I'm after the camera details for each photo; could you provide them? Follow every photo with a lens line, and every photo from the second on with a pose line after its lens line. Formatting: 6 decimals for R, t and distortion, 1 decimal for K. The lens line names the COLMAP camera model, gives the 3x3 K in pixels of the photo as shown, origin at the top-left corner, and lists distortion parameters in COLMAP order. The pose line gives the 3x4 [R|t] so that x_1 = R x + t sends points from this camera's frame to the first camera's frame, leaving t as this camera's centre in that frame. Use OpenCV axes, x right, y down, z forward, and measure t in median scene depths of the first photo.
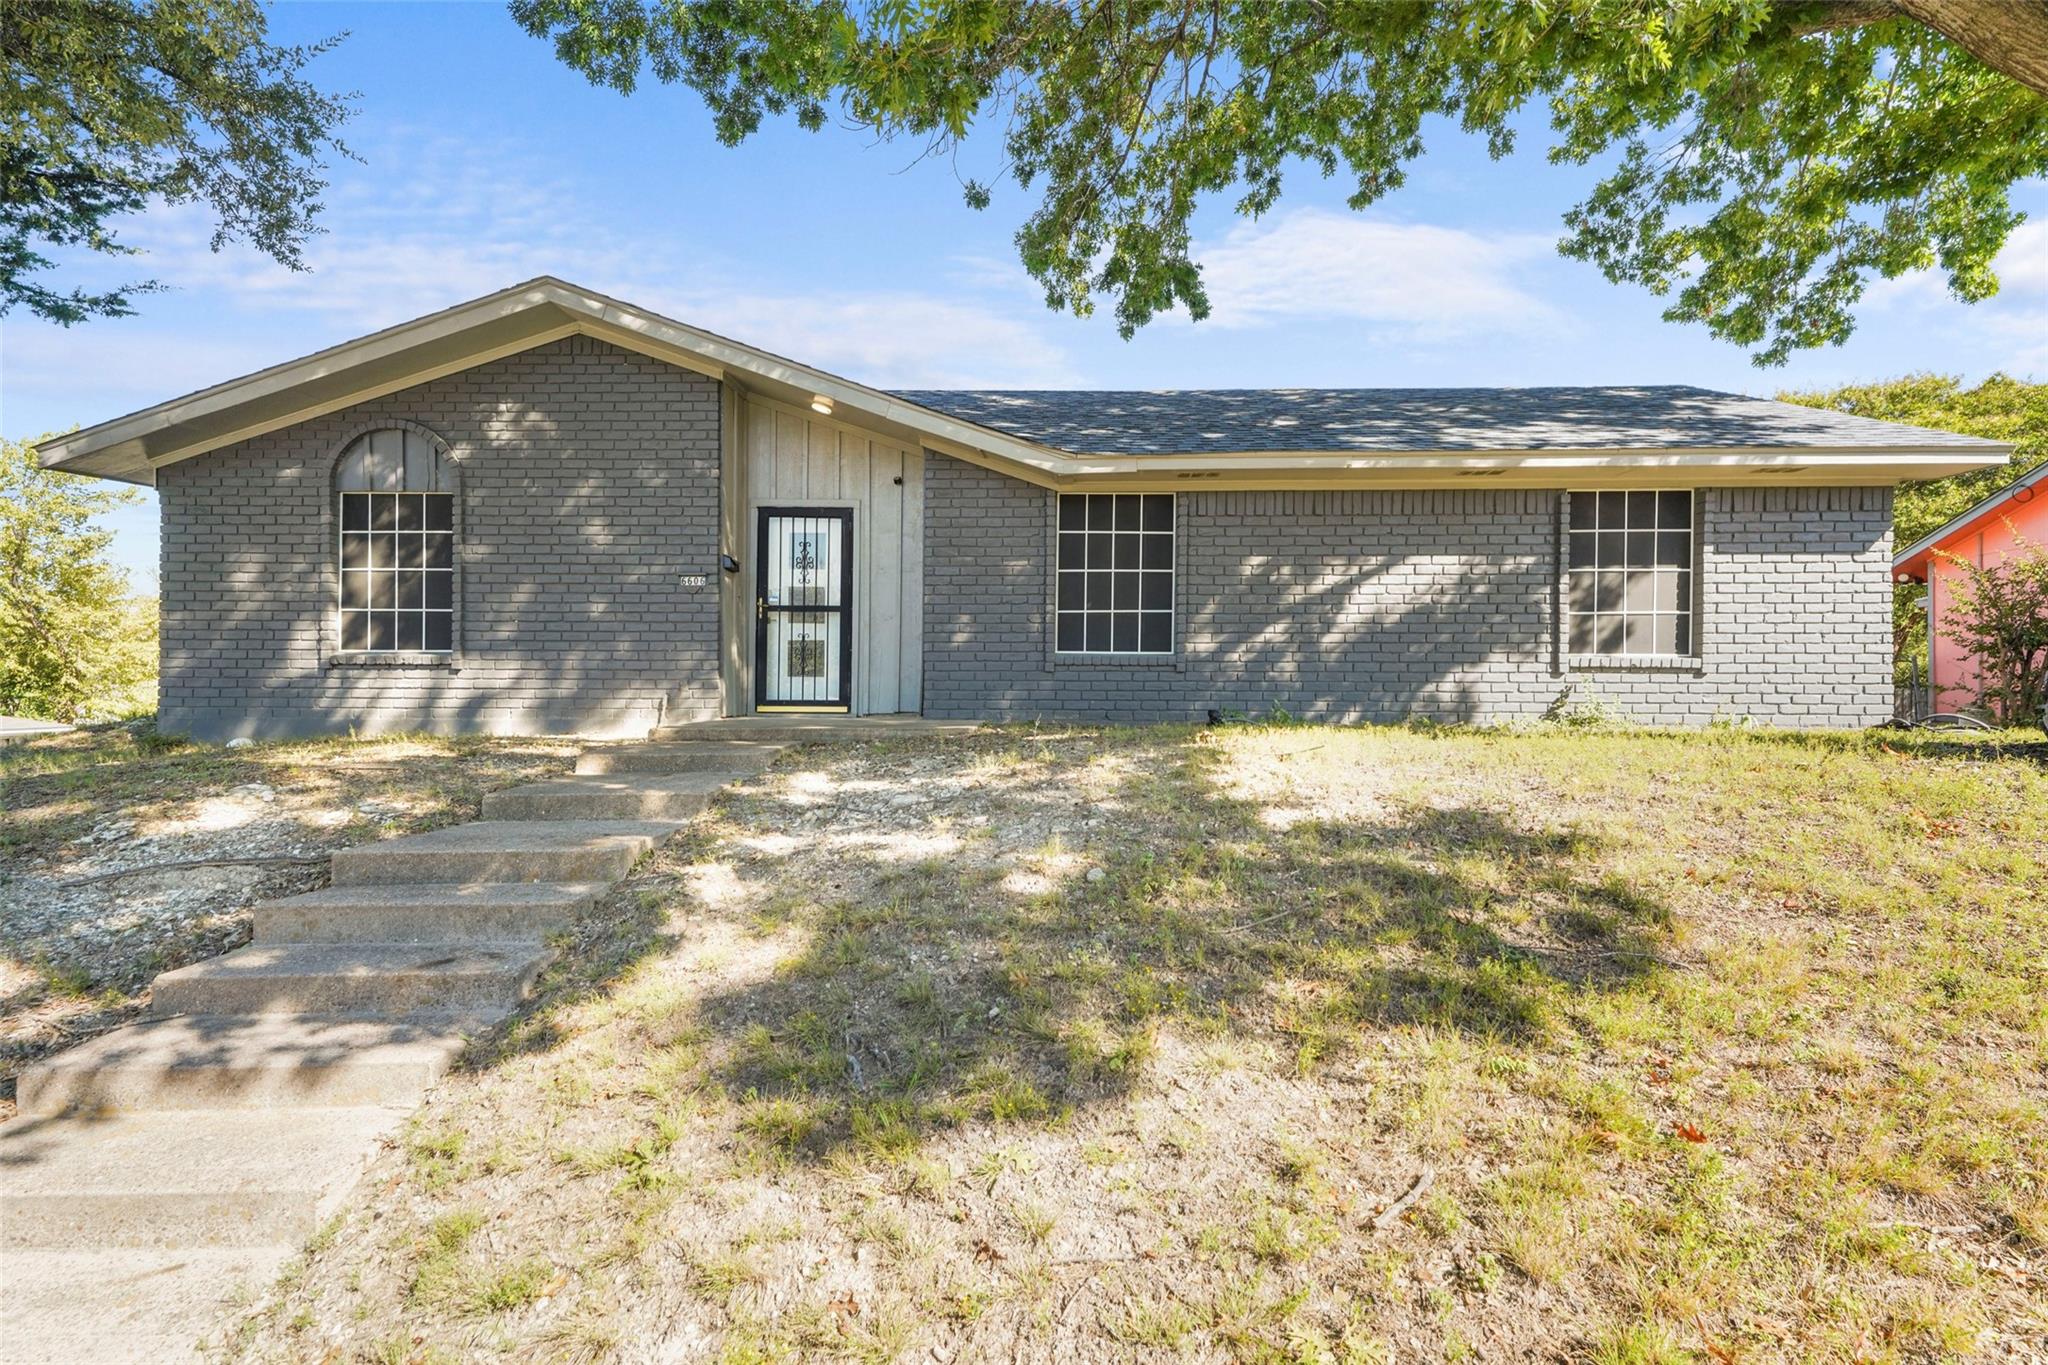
lens RADIAL K [[1029.5, 0, 1021.9], [0, 1029.5, 683.3], [0, 0, 1]] dist [0.012987, -0.000039]
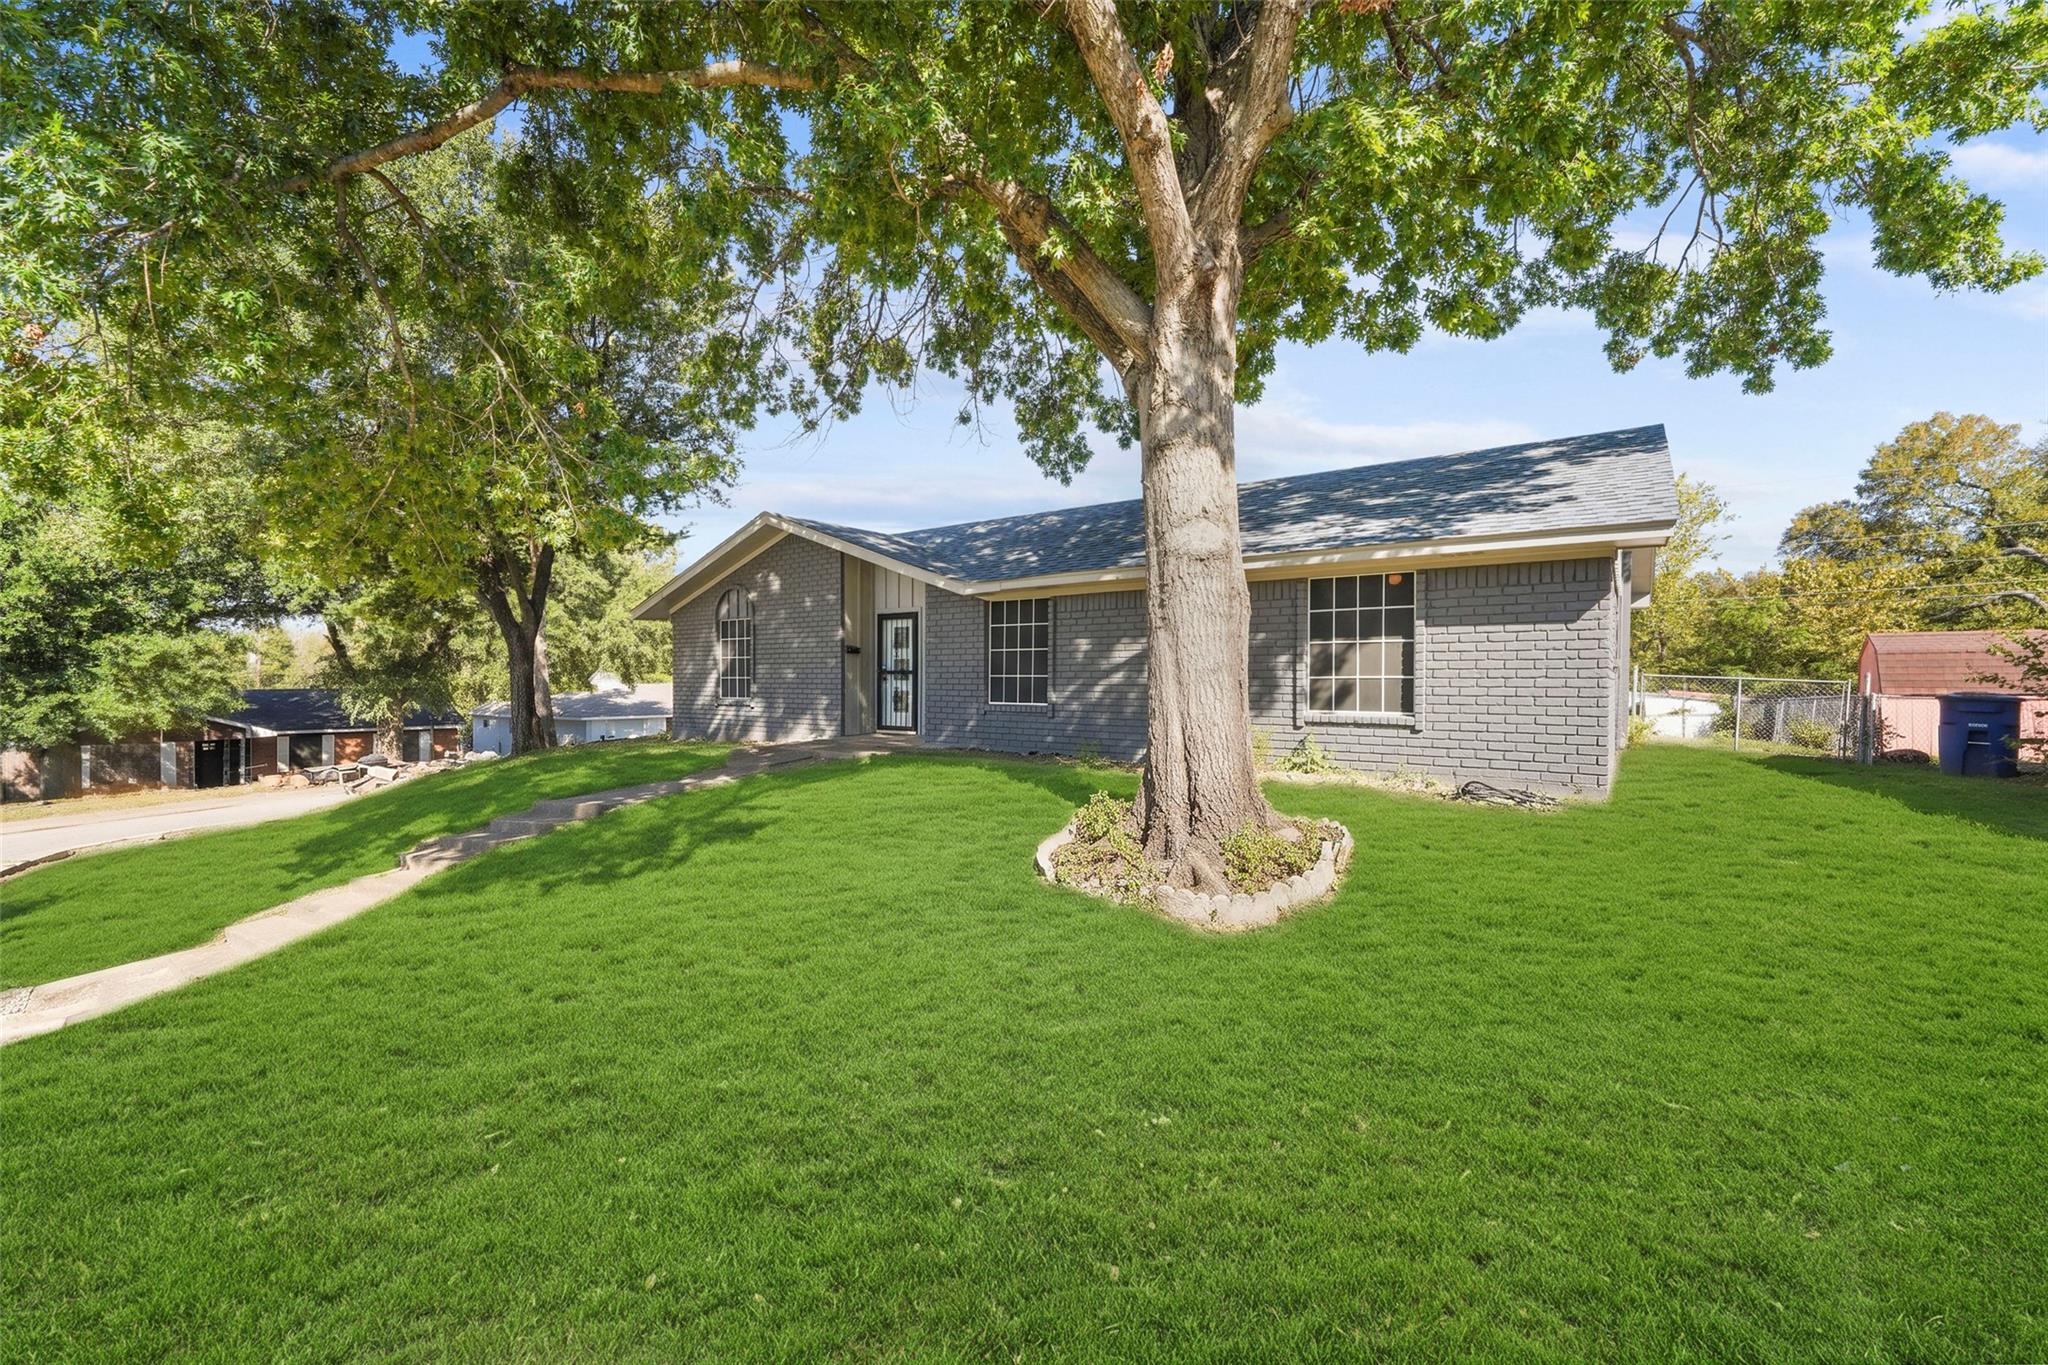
lens RADIAL K [[823.1, 0, 1017.3], [0, 823.1, 669.3], [0, 0, 1]] dist [-0.001662, -0.000015]
pose [[0.820897, -0.007227, -0.571031, 0.803556], [-0.005509, 0.999773, -0.020572, -0.055219], [0.571050, 0.020033, 0.820671, -0.010036]]
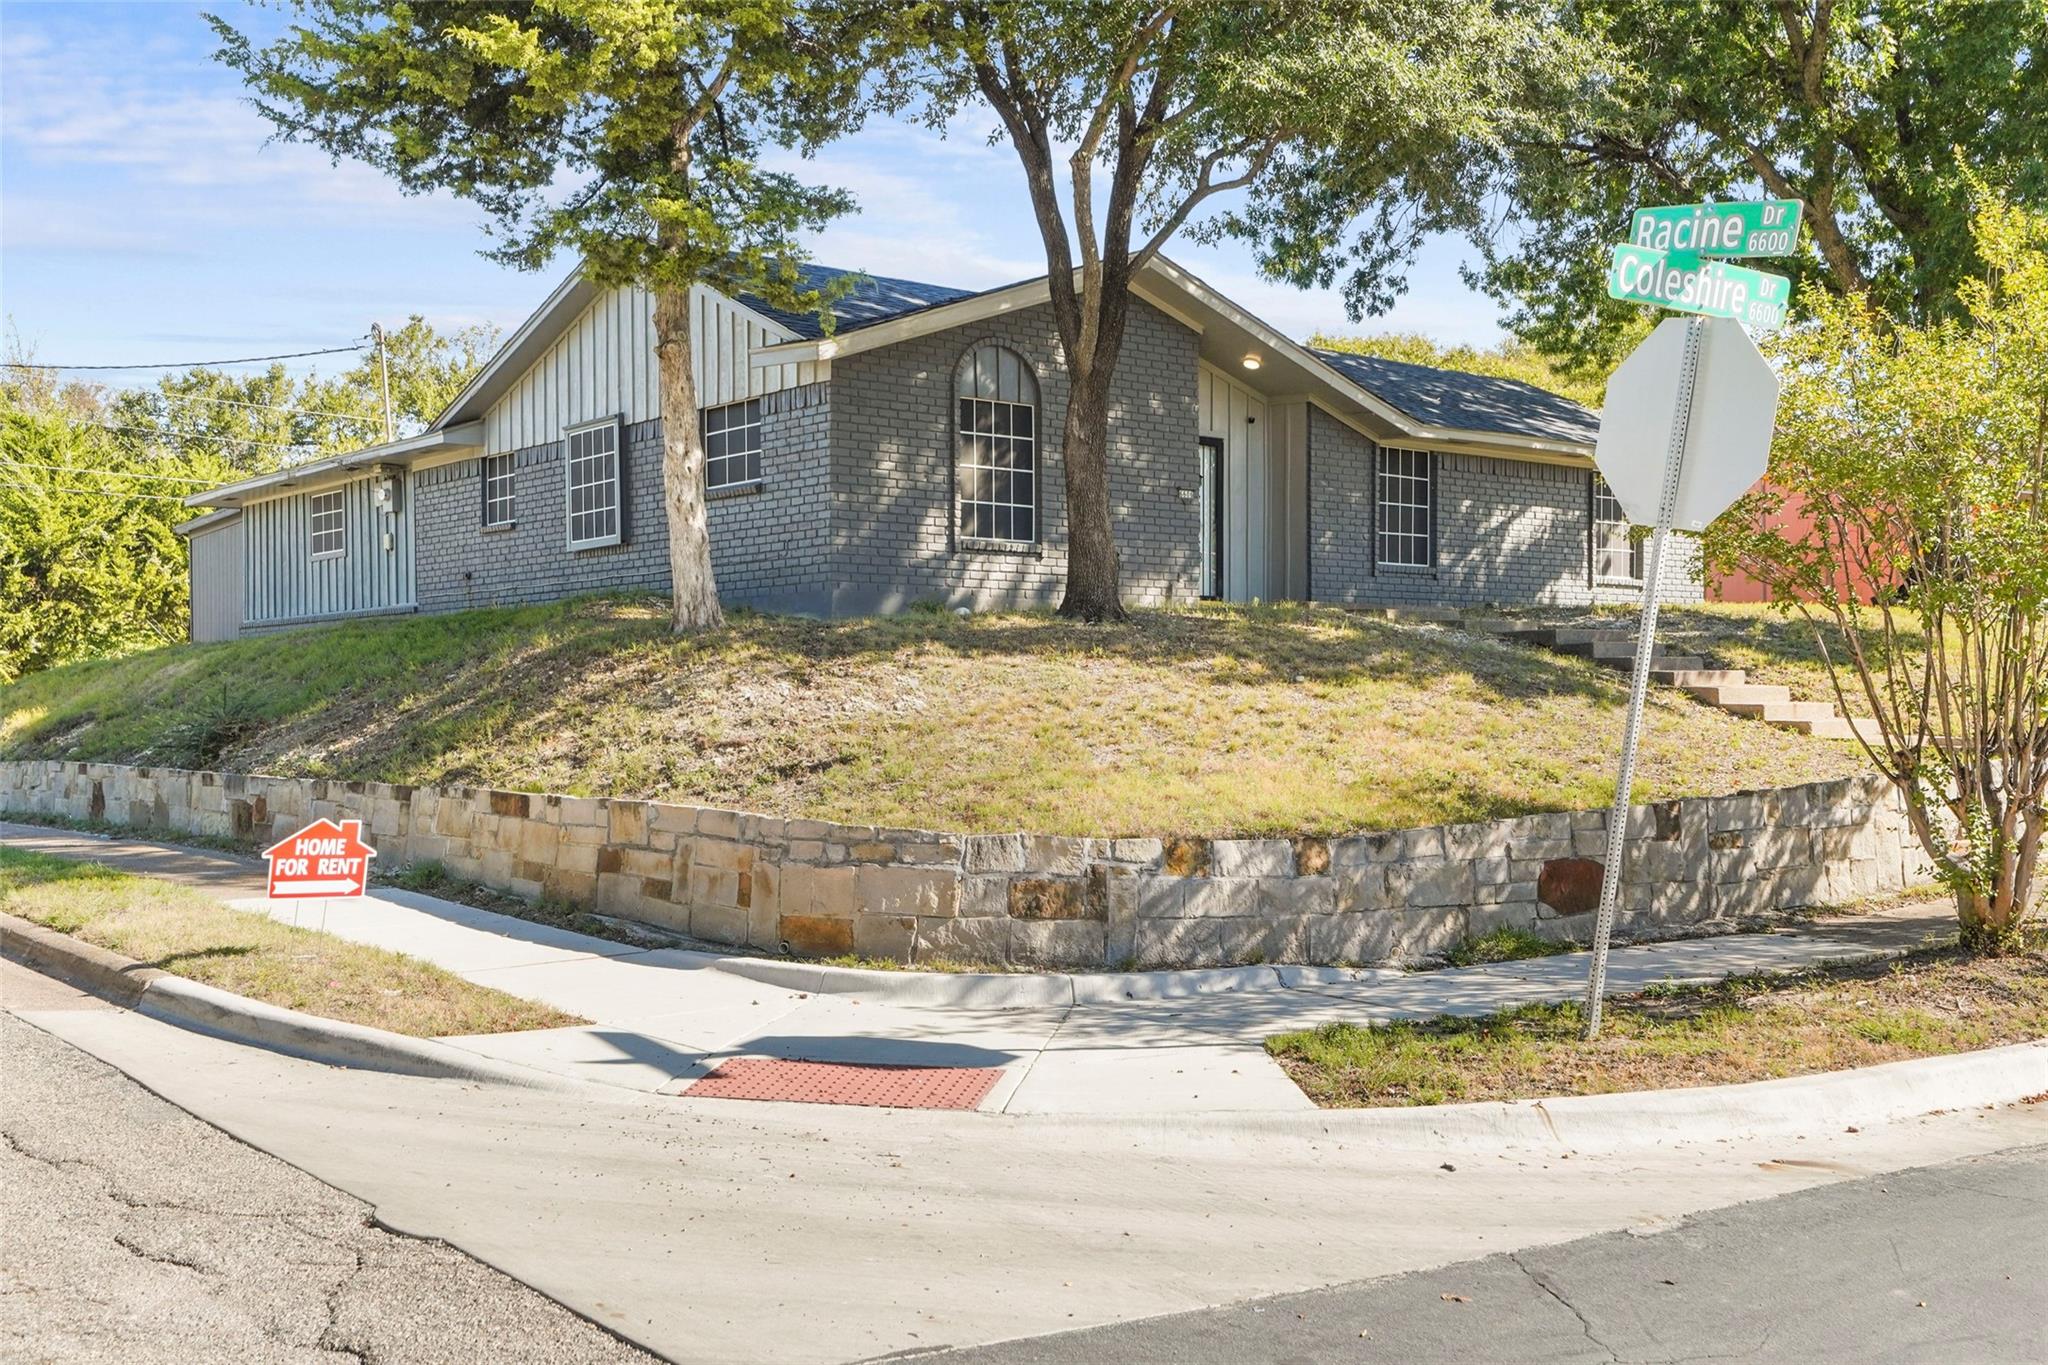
lens RADIAL K [[2033.6, 0, 1024.9], [0, 2033.6, 689.5], [0, 0, 1]] dist [0.029826, 0.000000]
pose [[0.750119, -0.003393, 0.661294, -2.121241], [0.000101, 0.999987, 0.005017, 0.127312], [-0.661303, -0.003696, 0.750110, -0.728965]]
